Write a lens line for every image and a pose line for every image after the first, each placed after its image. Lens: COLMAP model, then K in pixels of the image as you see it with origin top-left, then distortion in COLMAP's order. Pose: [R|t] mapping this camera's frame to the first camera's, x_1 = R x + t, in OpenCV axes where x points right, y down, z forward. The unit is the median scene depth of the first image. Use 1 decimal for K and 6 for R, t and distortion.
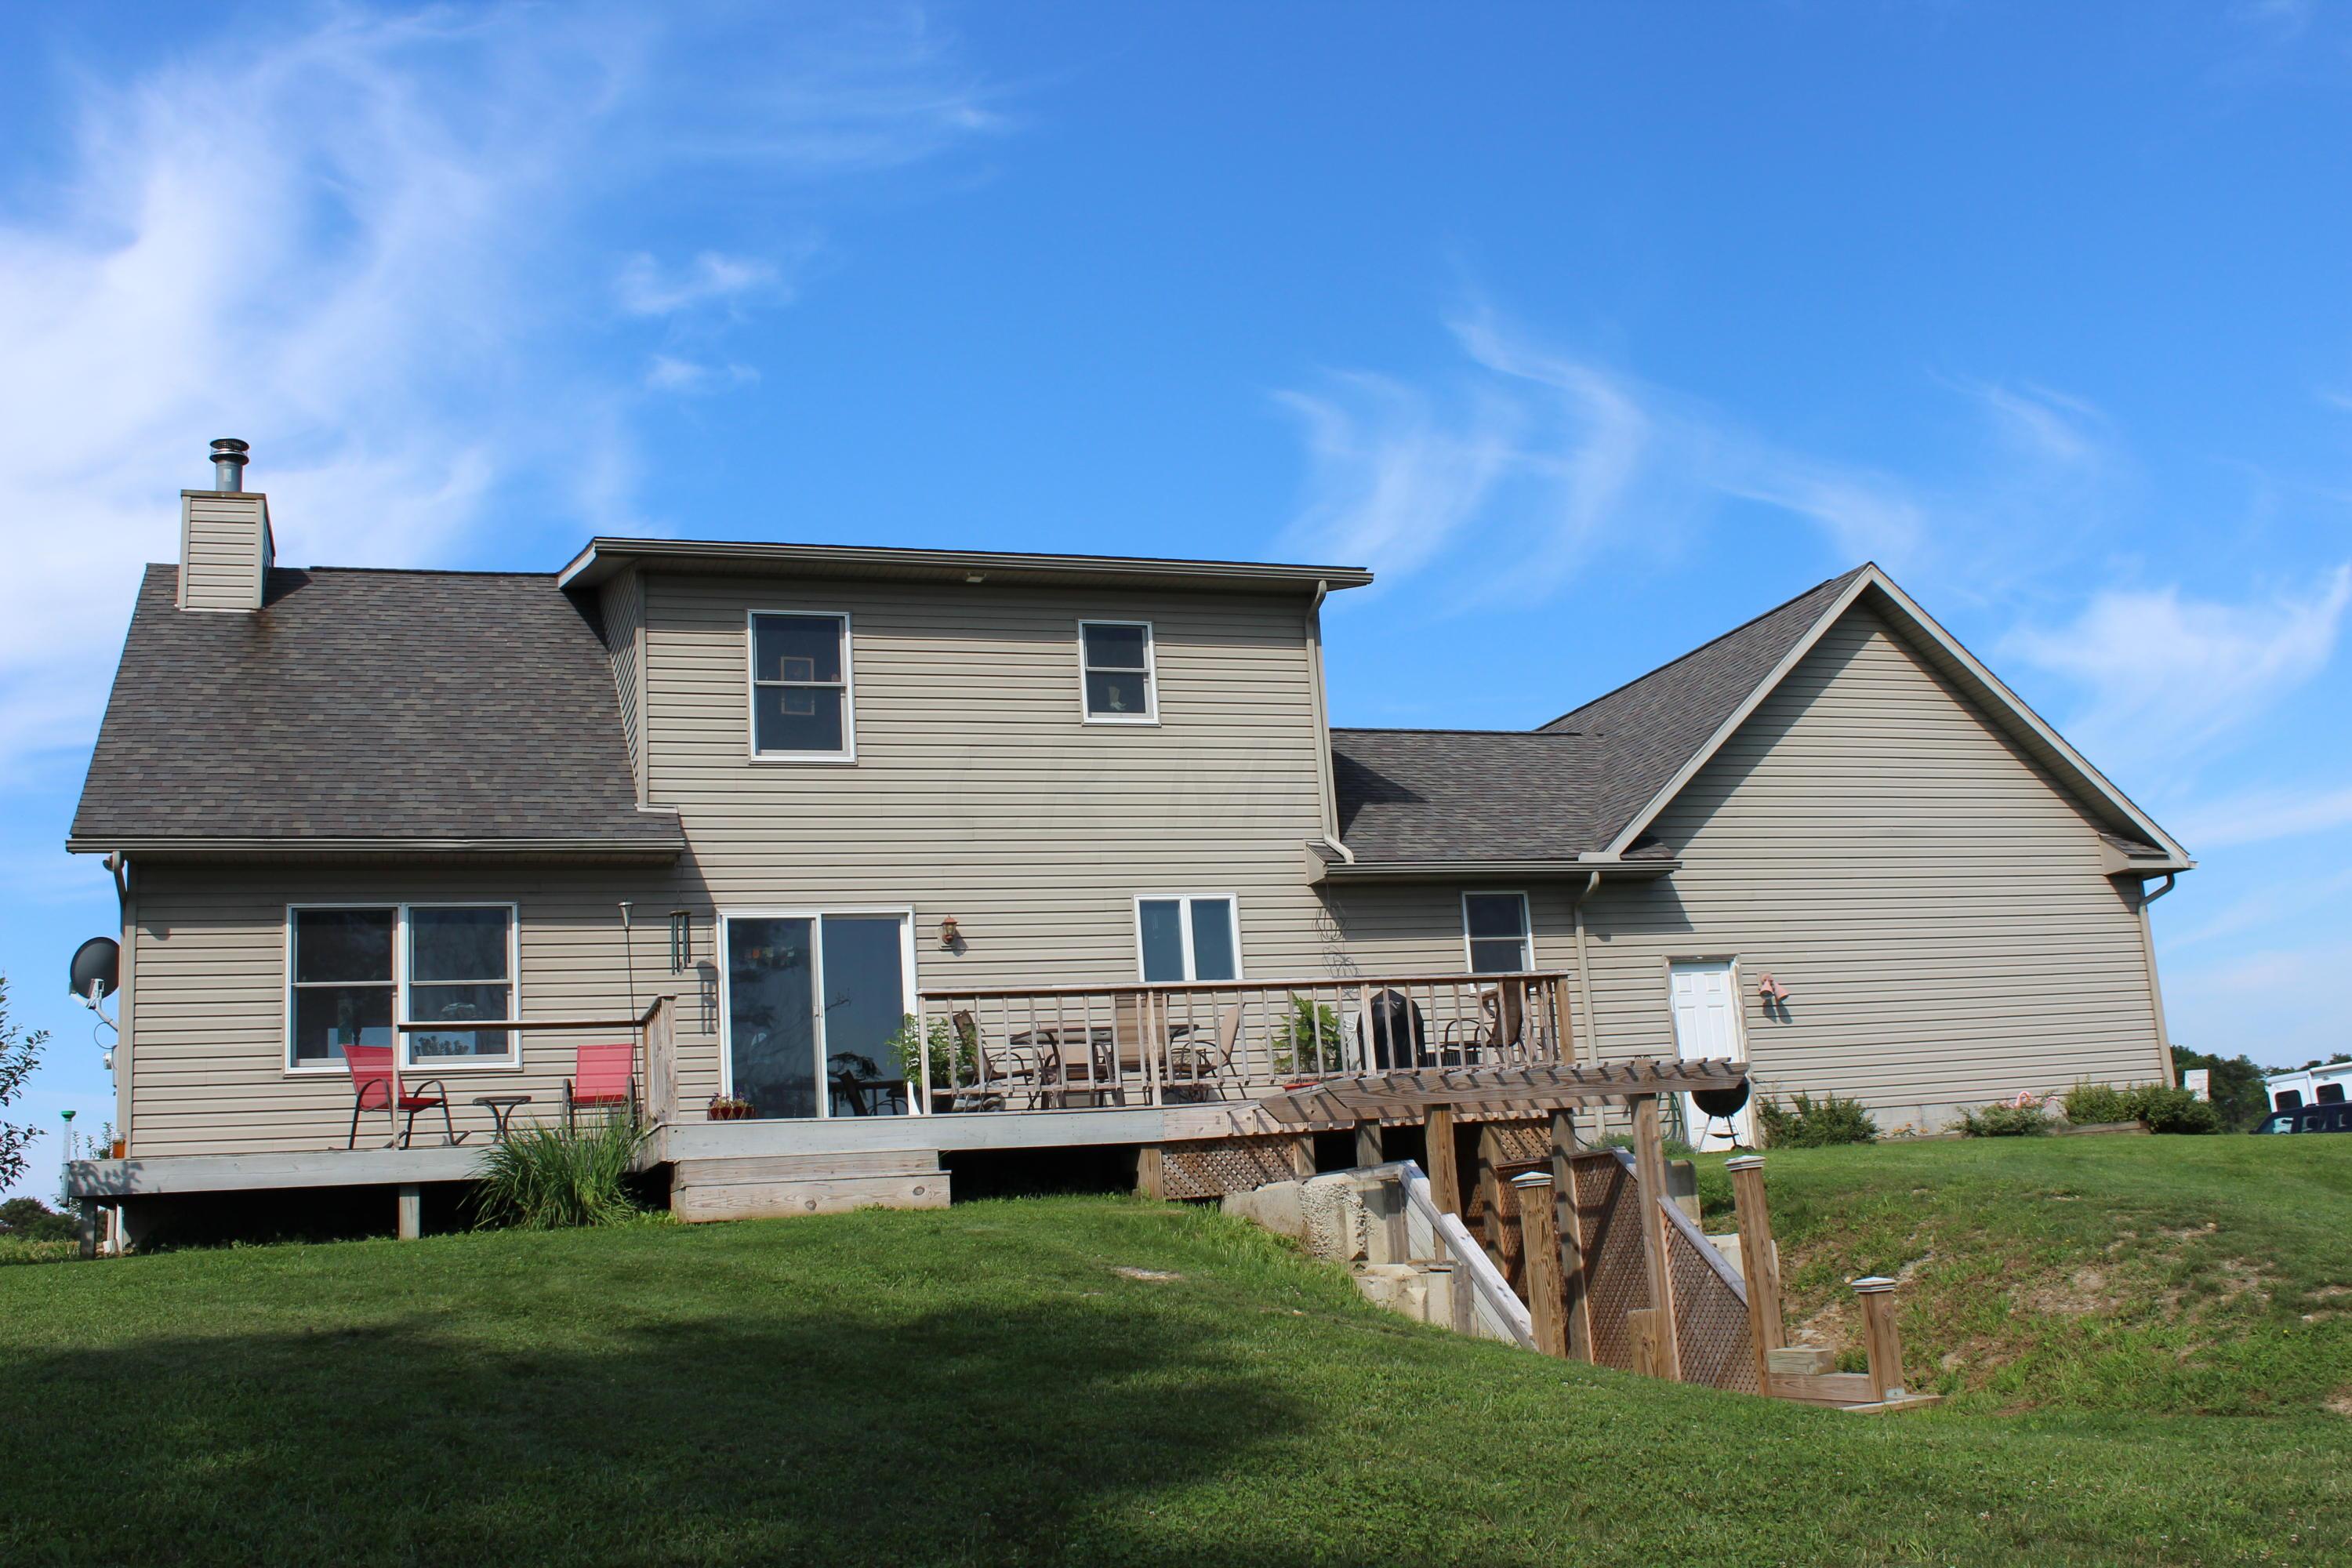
lens RADIAL K [[2156.0, 0, 1142.5], [0, 2156.0, 795.2], [0, 0, 1]] dist [-0.159902, 0.176557]
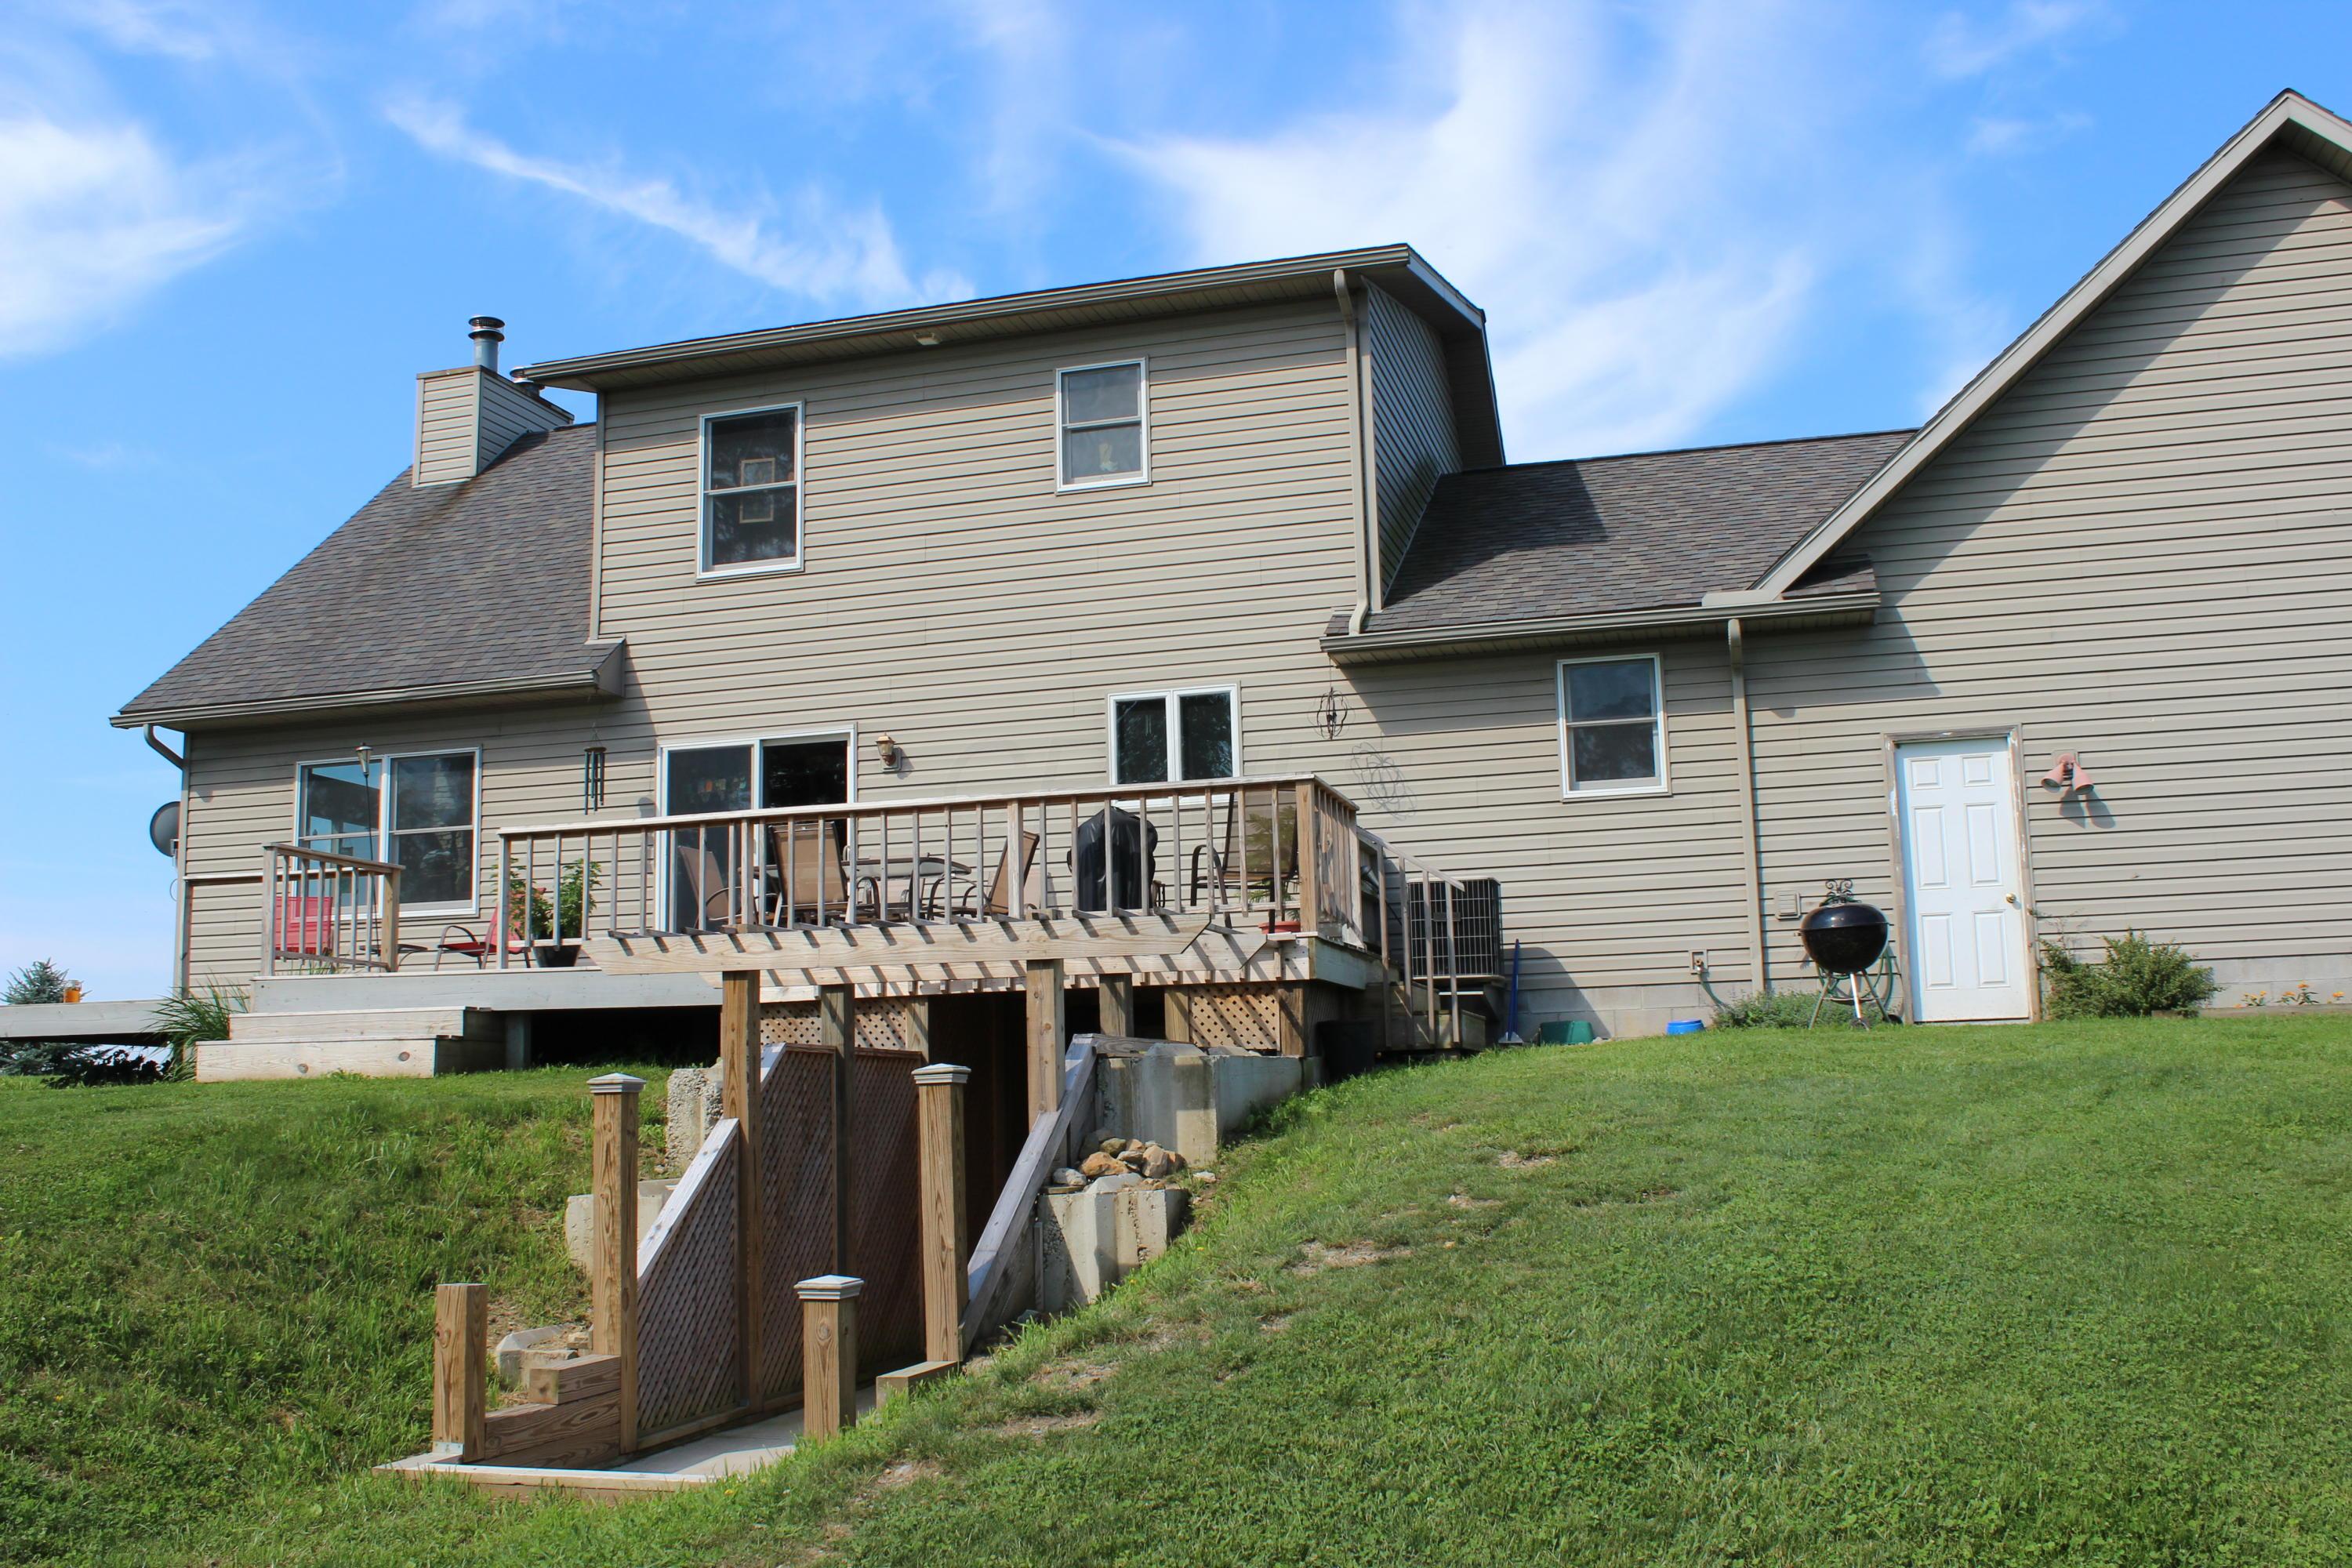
lens RADIAL K [[2156.0, 0, 1142.5], [0, 2156.0, 795.2], [0, 0, 1]] dist [-0.159902, 0.176557]
pose [[0.812961, -0.034842, -0.581274, 0.489092], [0.088196, 0.994060, 0.063764, 0.033658], [0.575600, -0.103104, 0.811205, 0.341052]]
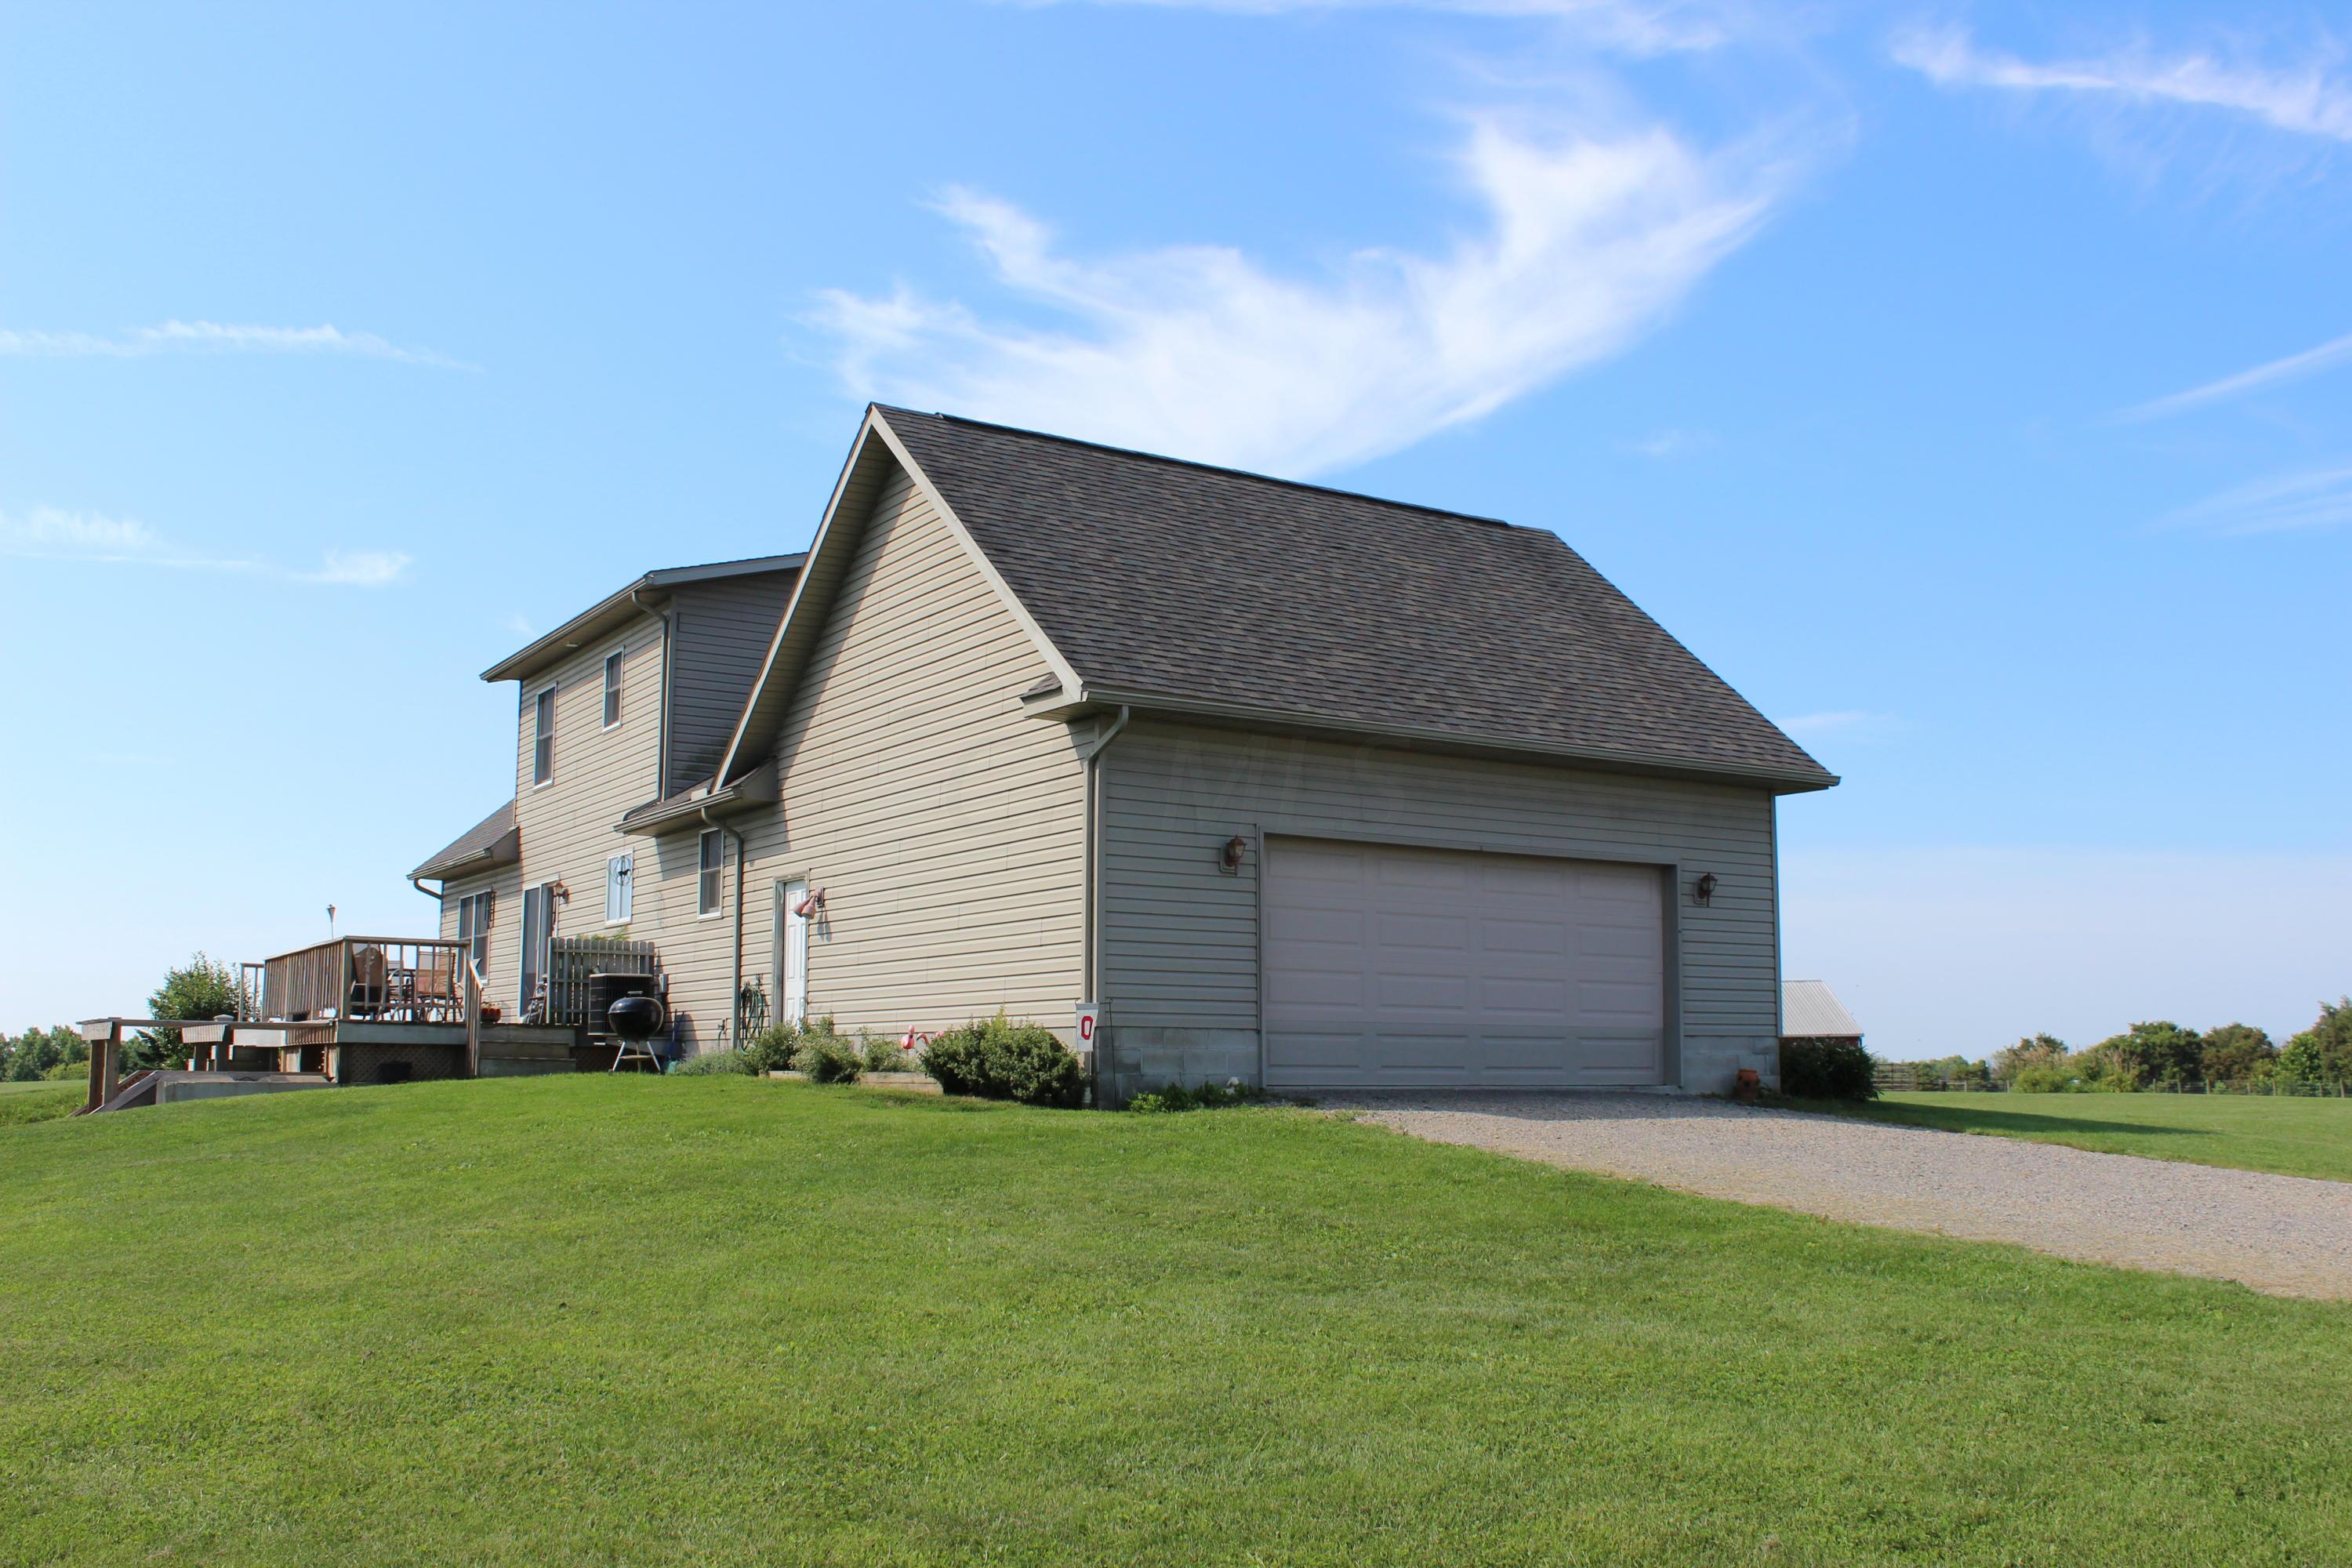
lens RADIAL K [[2173.6, 0, 1176.0], [0, 2173.6, 784.0], [0, 0, 1]] dist [-0.101132, 0.003289]
pose [[0.230831, -0.061734, -0.971033, 1.428276], [0.188597, 0.981897, -0.017591, 0.094714], [0.954541, -0.179074, 0.238296, 1.038625]]
